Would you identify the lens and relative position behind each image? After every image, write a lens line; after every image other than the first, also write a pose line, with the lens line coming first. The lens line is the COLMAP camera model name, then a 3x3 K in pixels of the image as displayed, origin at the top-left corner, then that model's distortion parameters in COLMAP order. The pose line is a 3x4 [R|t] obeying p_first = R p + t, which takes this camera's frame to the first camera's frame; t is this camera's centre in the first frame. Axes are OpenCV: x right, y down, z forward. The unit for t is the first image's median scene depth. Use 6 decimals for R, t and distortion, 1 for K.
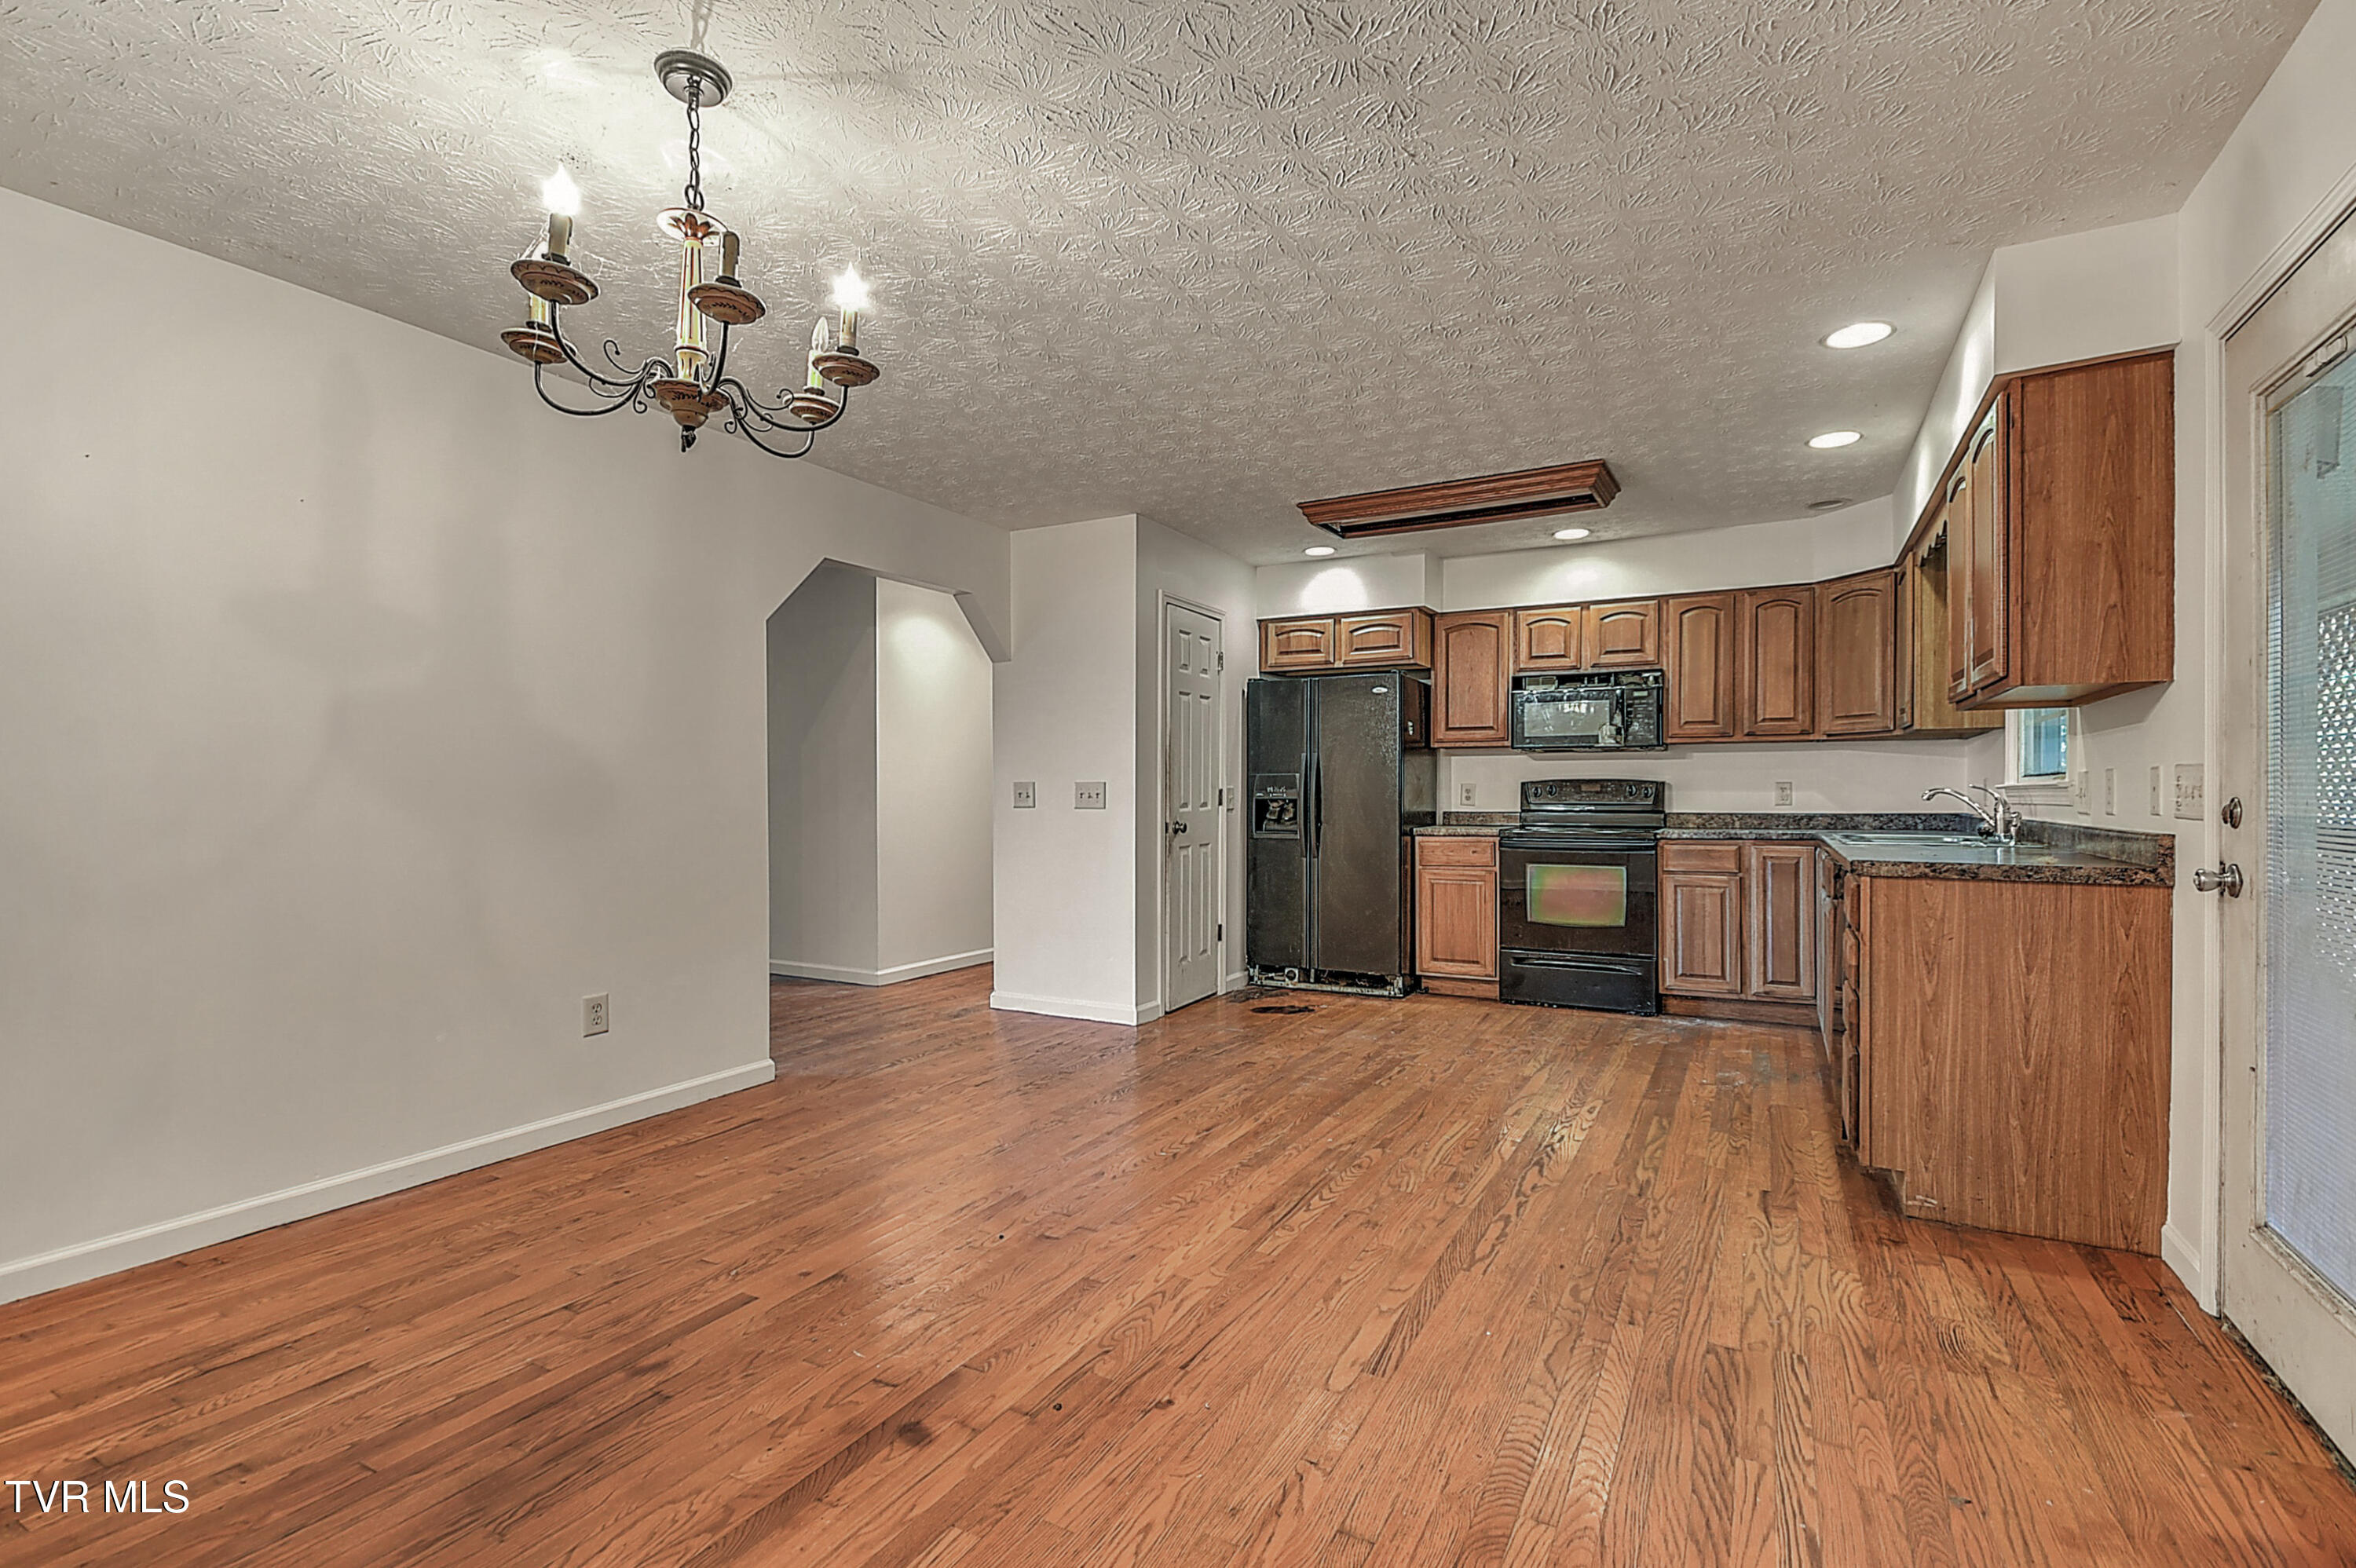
lens RADIAL K [[1062.1, 0, 1185.1], [0, 1062.1, 799.3], [0, 0, 1]] dist [0.001349, 0.000094]
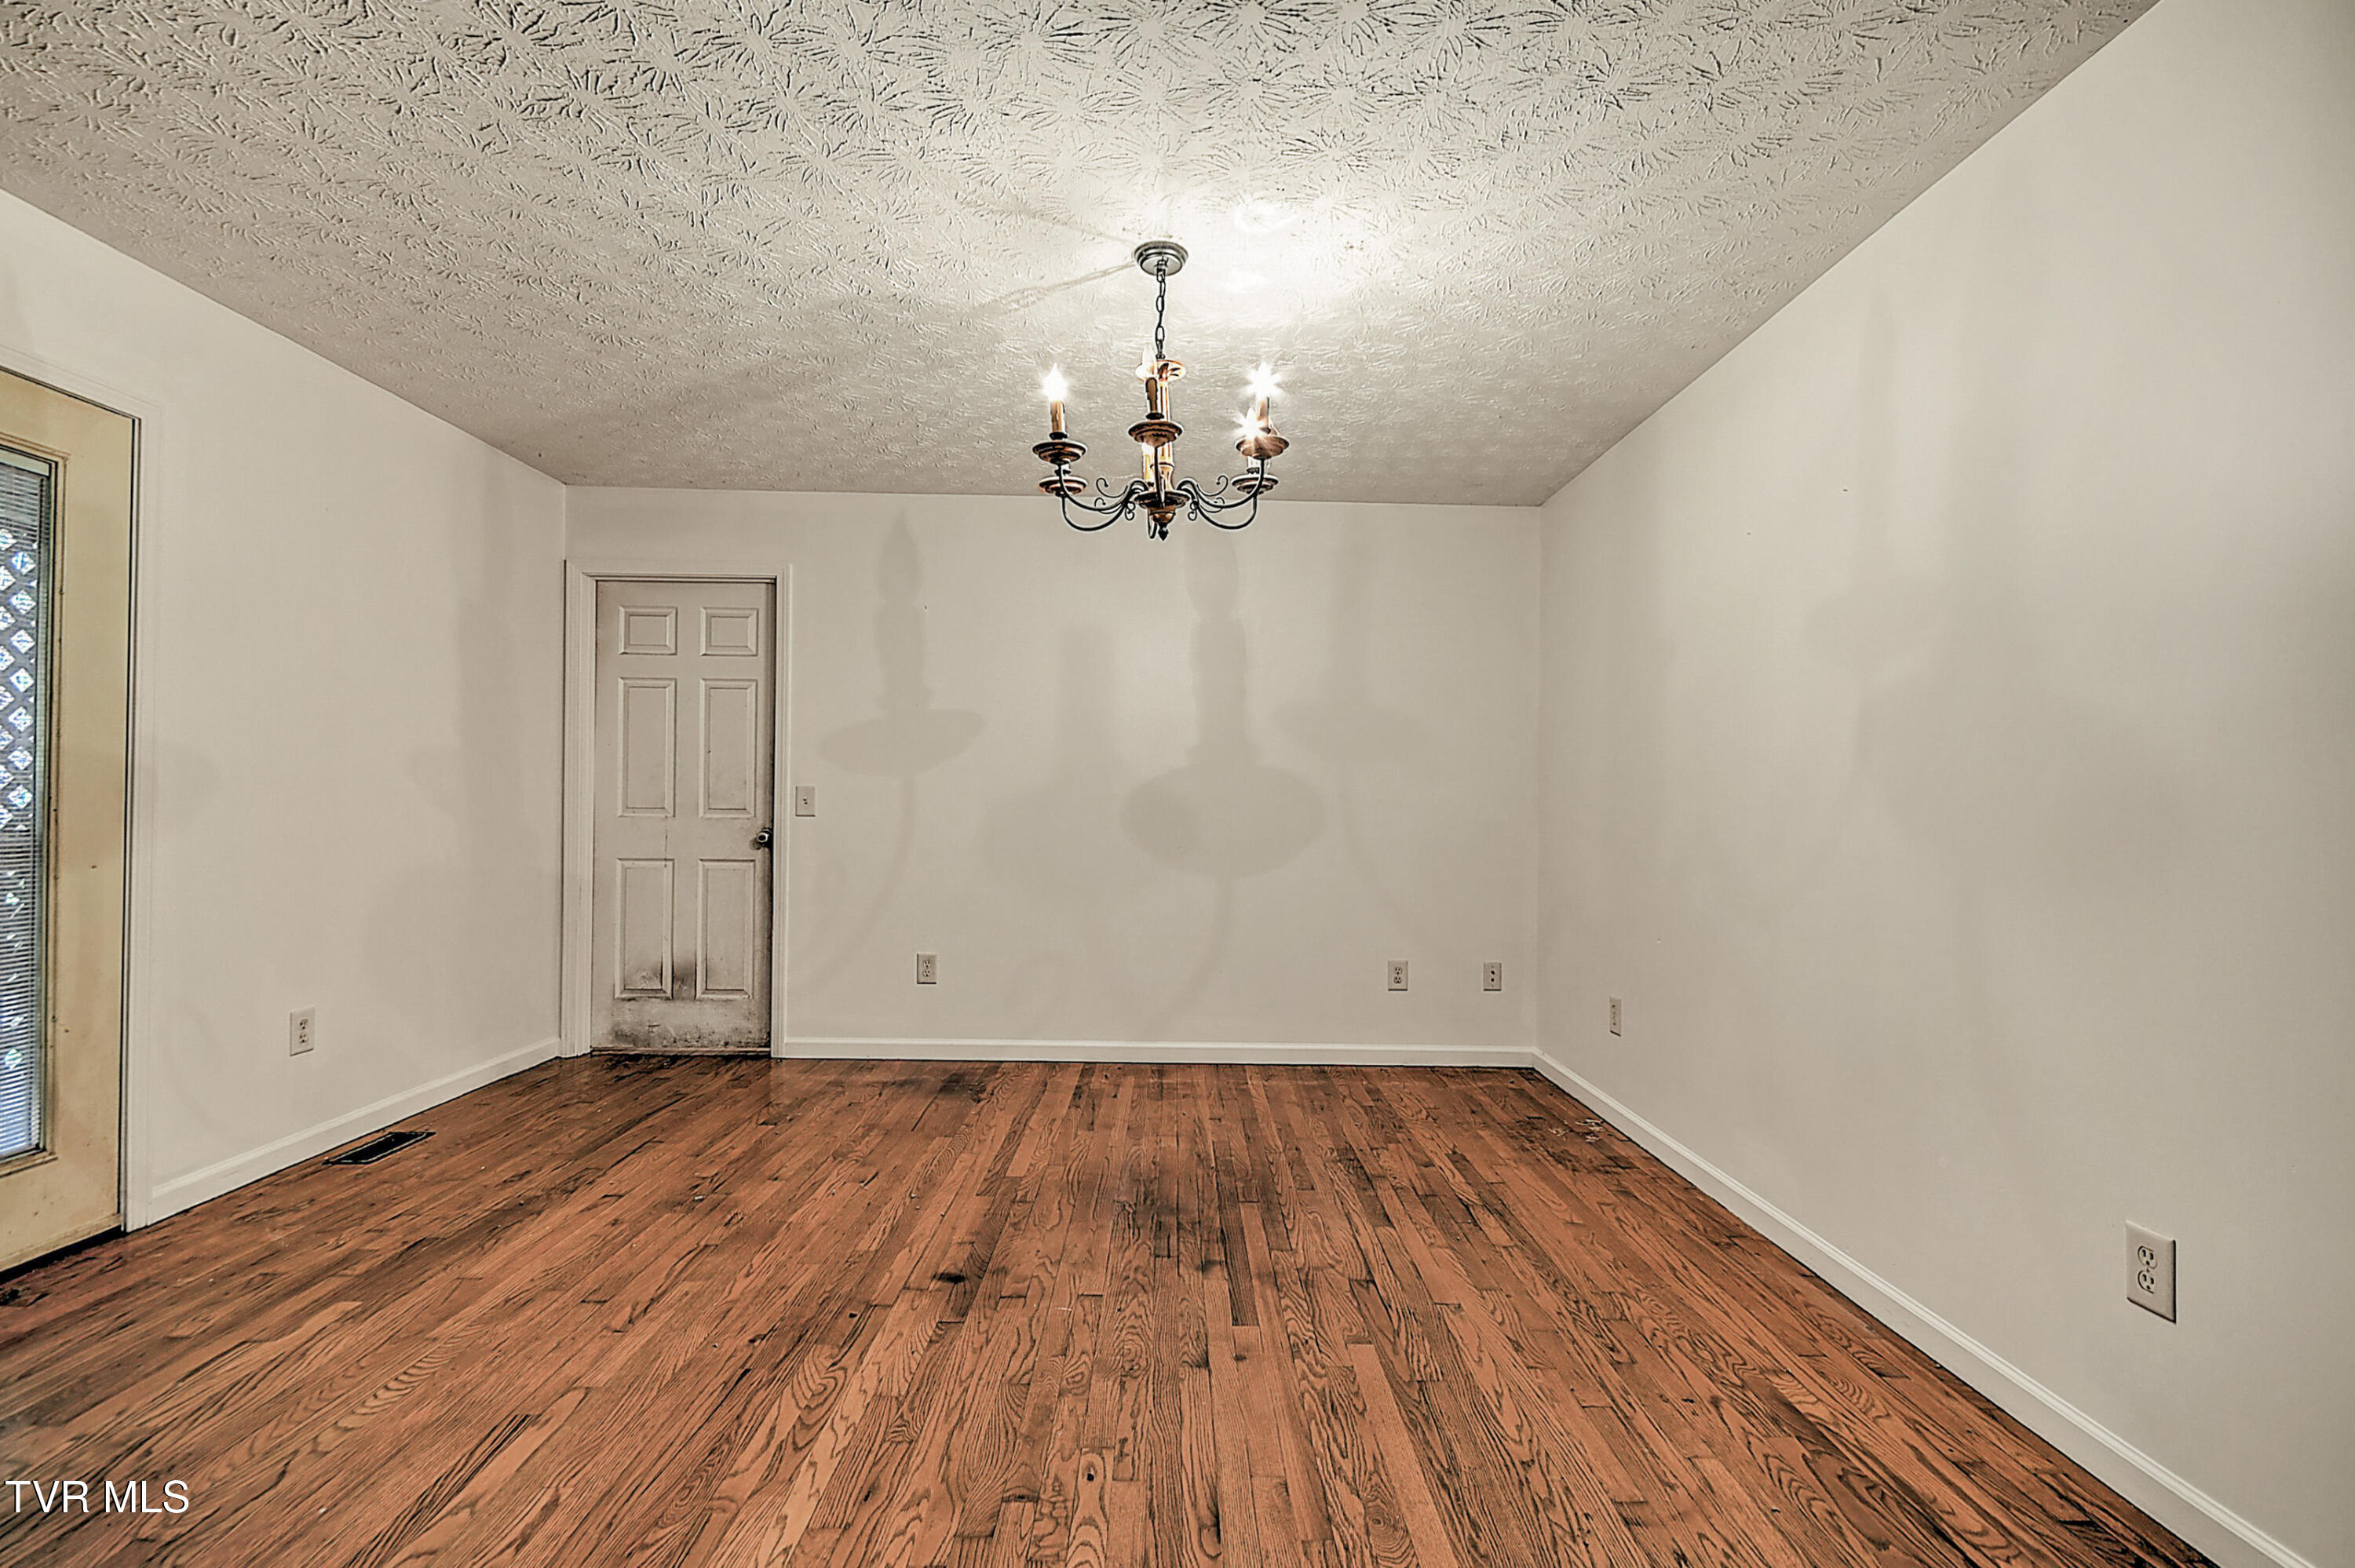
lens RADIAL K [[1044.6, 0, 1180.1], [0, 1044.6, 802.3], [0, 0, 1]] dist [0.014650, -0.011463]
pose [[-0.874172, -0.012518, -0.485455, 0.048578], [-0.016922, 0.999846, 0.004689, -0.005374], [0.485321, 0.012313, -0.874249, 0.779942]]
